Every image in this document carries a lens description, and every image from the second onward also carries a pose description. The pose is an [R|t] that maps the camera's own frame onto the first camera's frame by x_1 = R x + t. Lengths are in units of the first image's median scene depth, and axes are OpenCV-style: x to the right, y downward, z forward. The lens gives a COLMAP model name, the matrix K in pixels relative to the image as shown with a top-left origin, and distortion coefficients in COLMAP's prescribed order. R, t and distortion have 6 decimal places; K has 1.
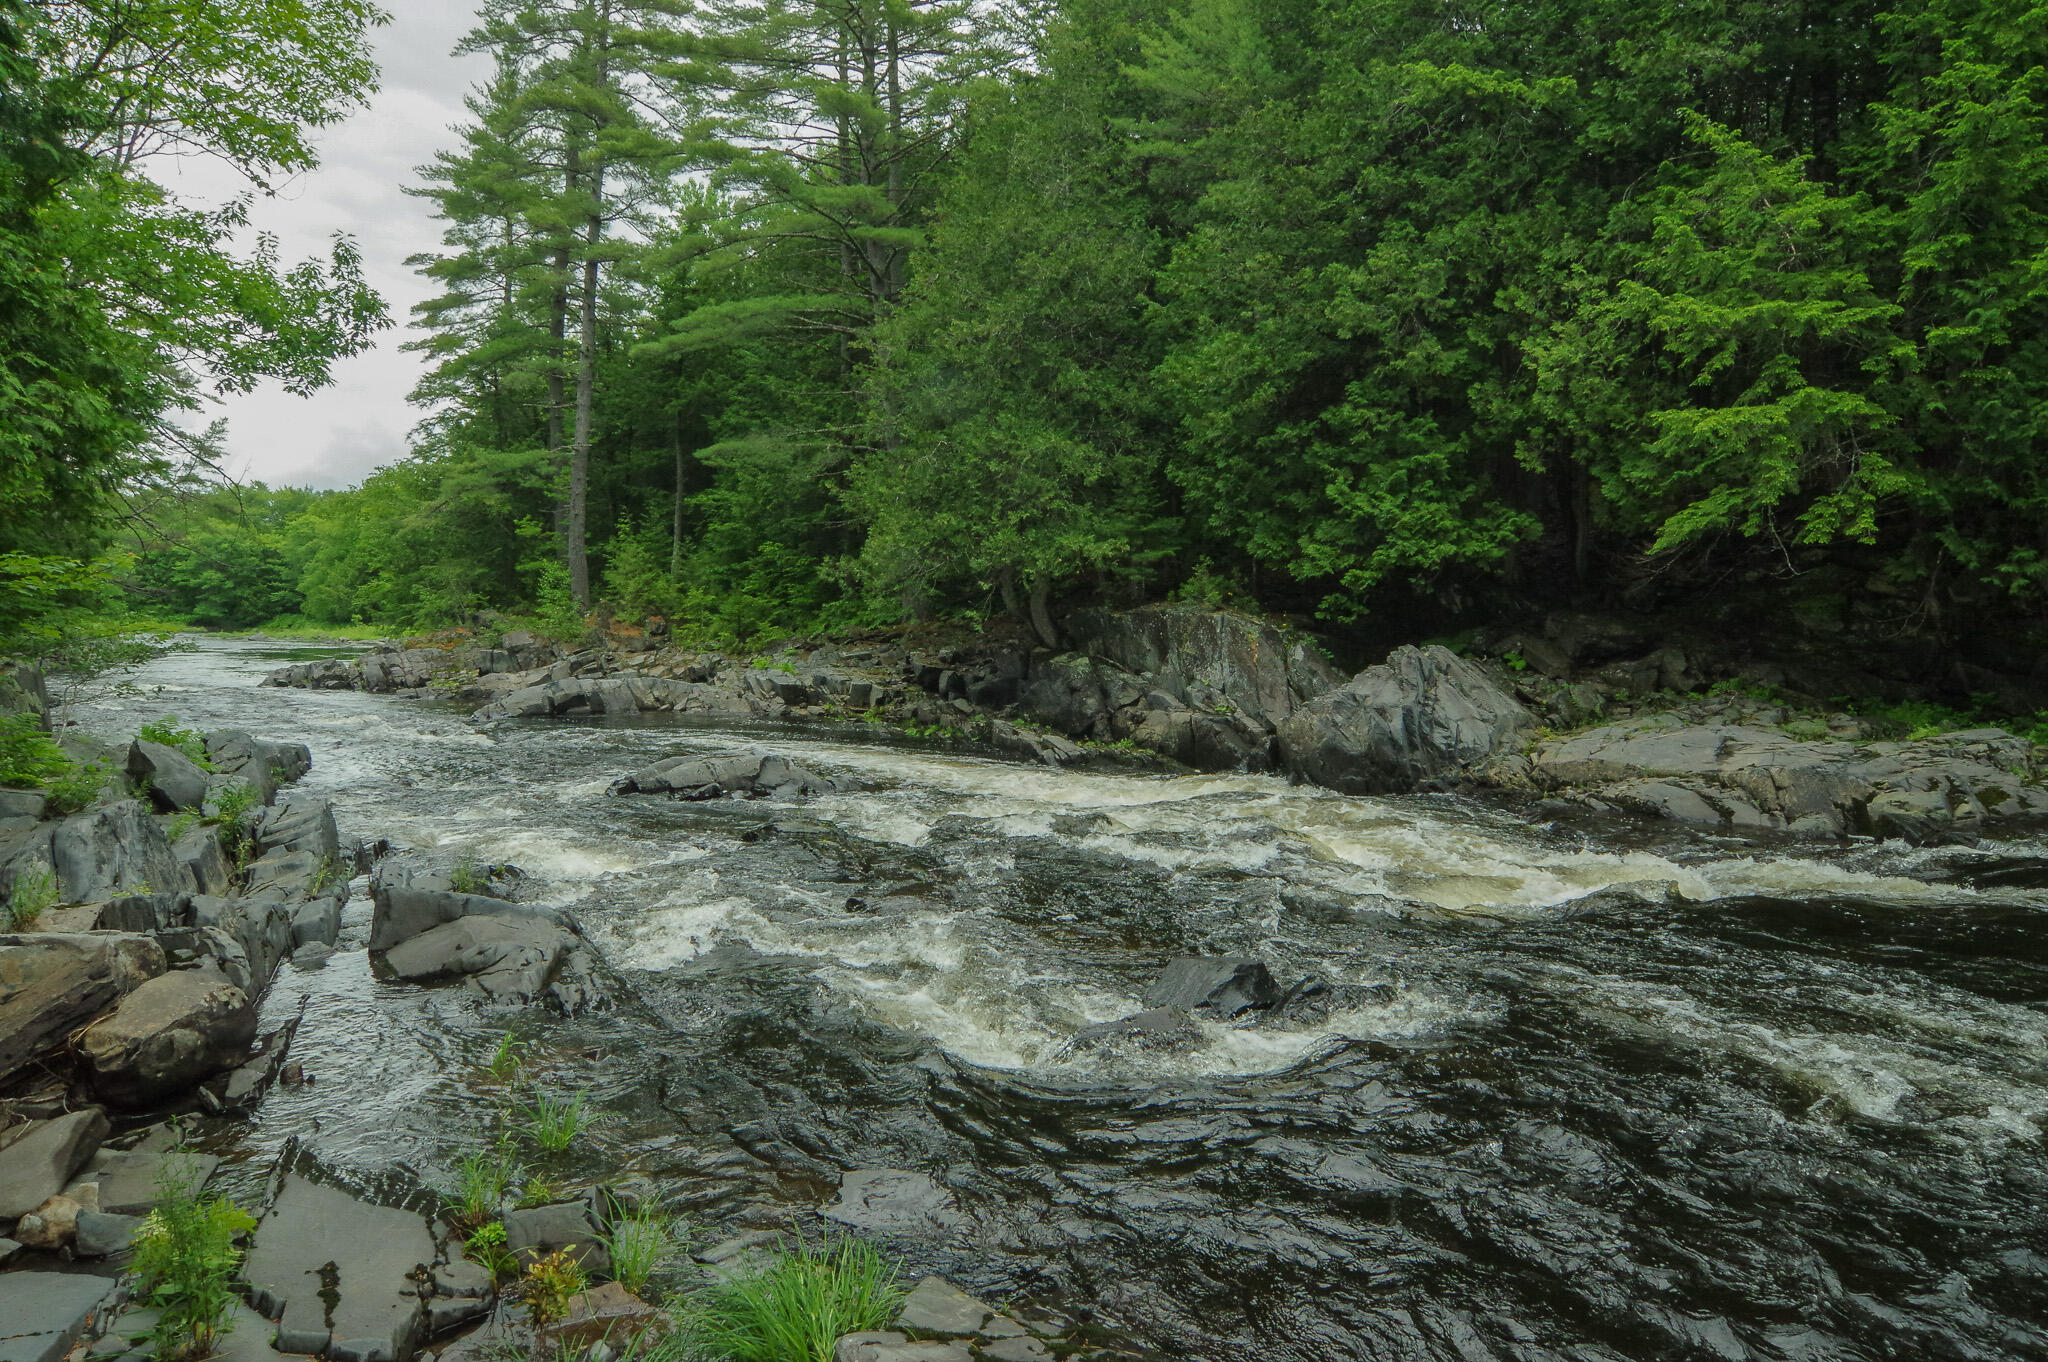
lens RADIAL K [[1305.8, 0, 1023.1], [0, 1305.8, 683.4], [0, 0, 1]] dist [-0.001650, -0.006384]
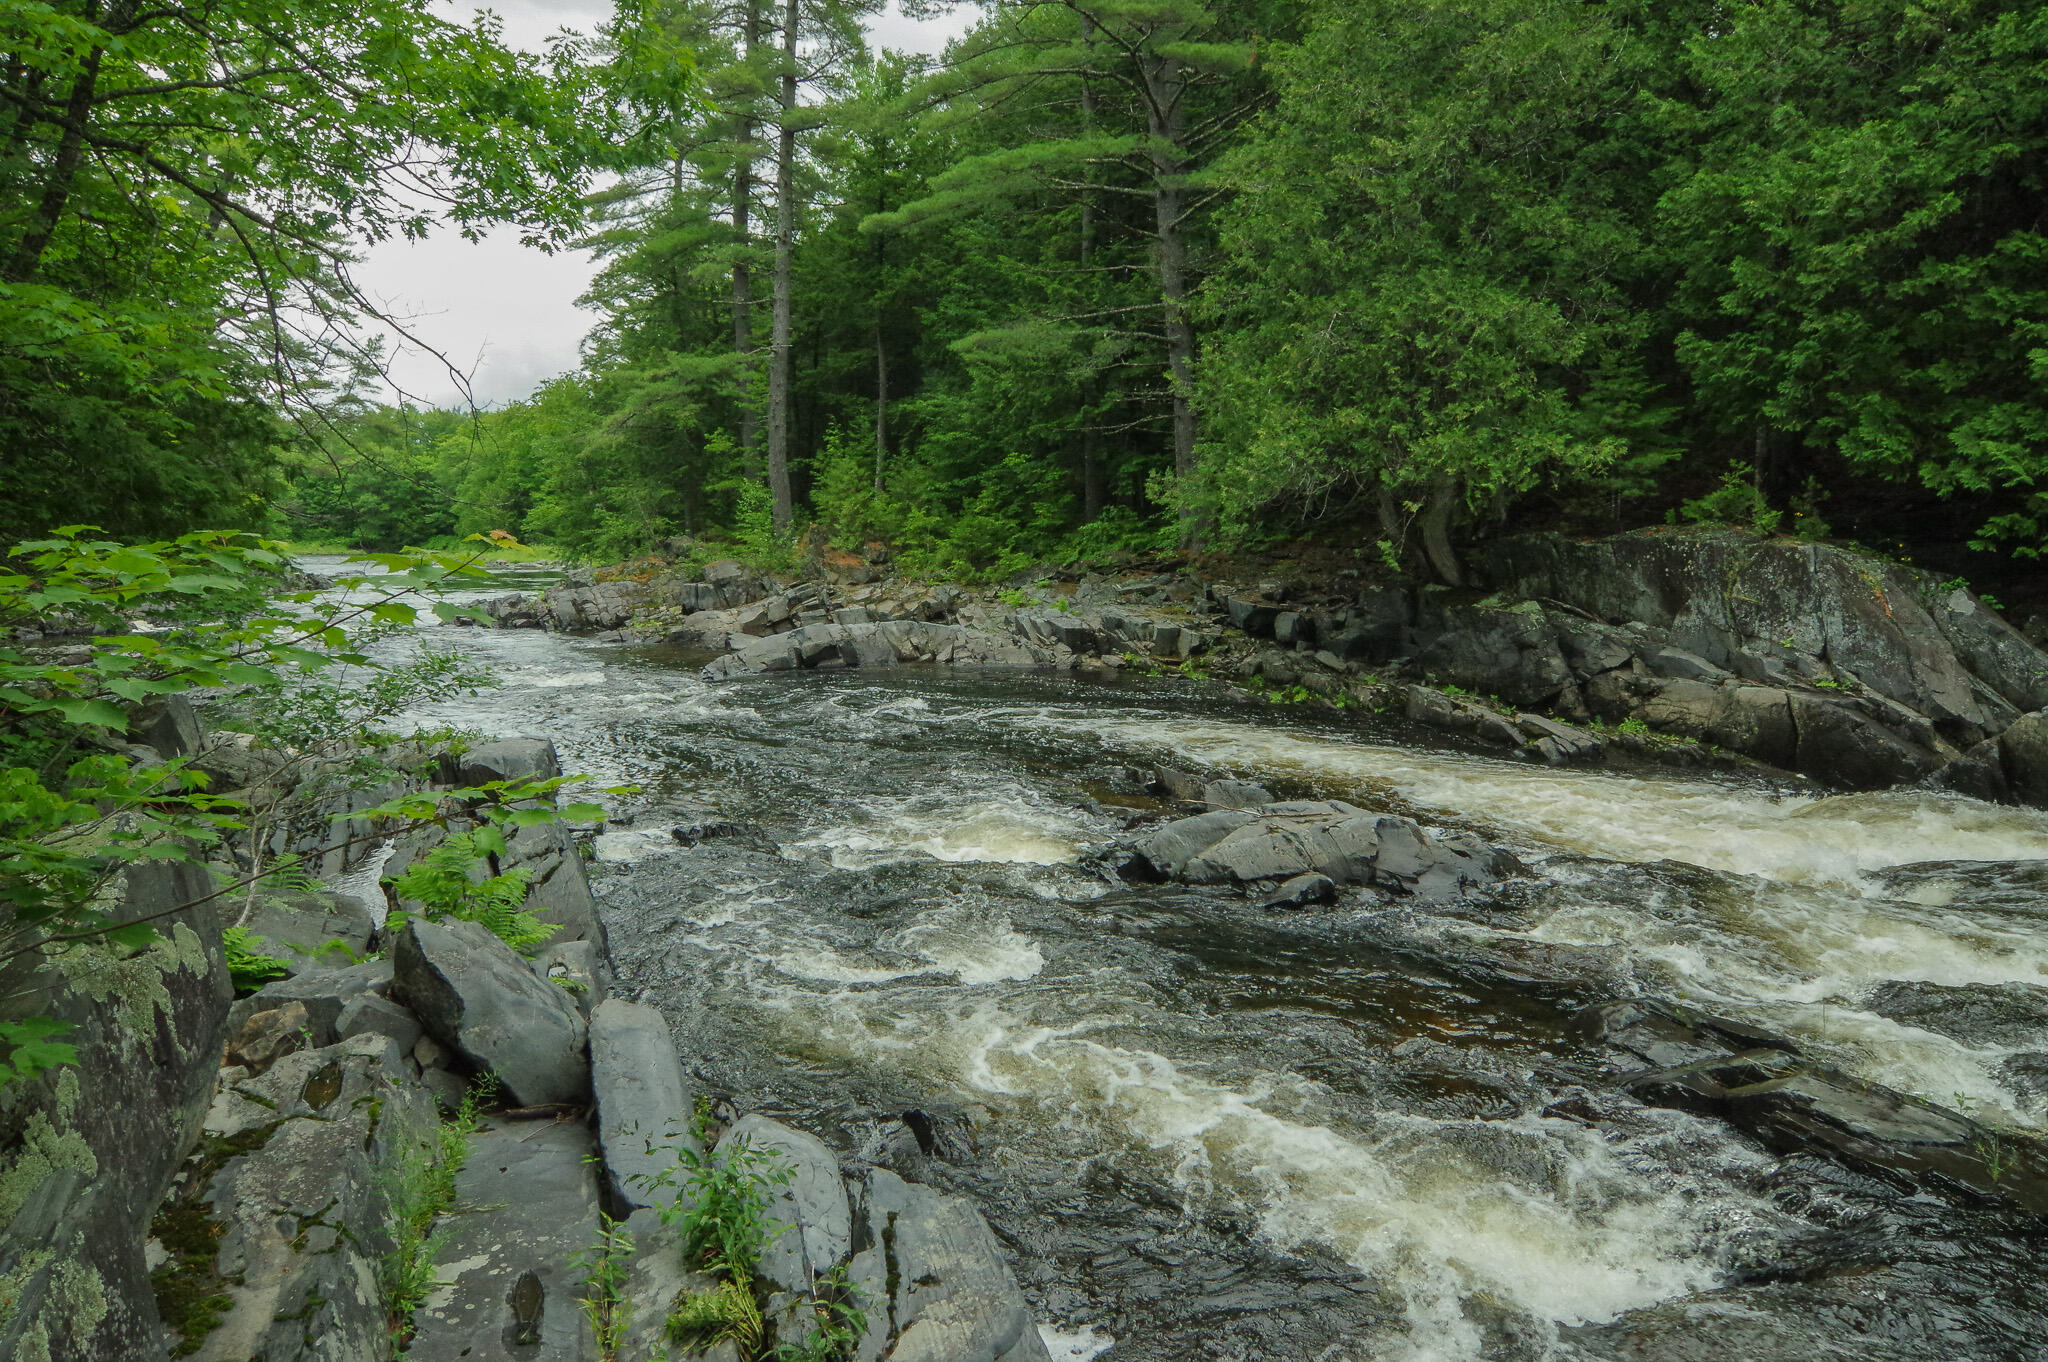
lens RADIAL K [[1305.8, 0, 1024.6], [0, 1305.8, 679.0], [0, 0, 1]] dist [-0.001650, -0.006384]
pose [[0.995802, -0.003805, -0.091455, -0.113315], [0.009777, 0.997841, 0.064946, -0.017540], [0.091010, -0.065568, 0.993689, 0.152928]]
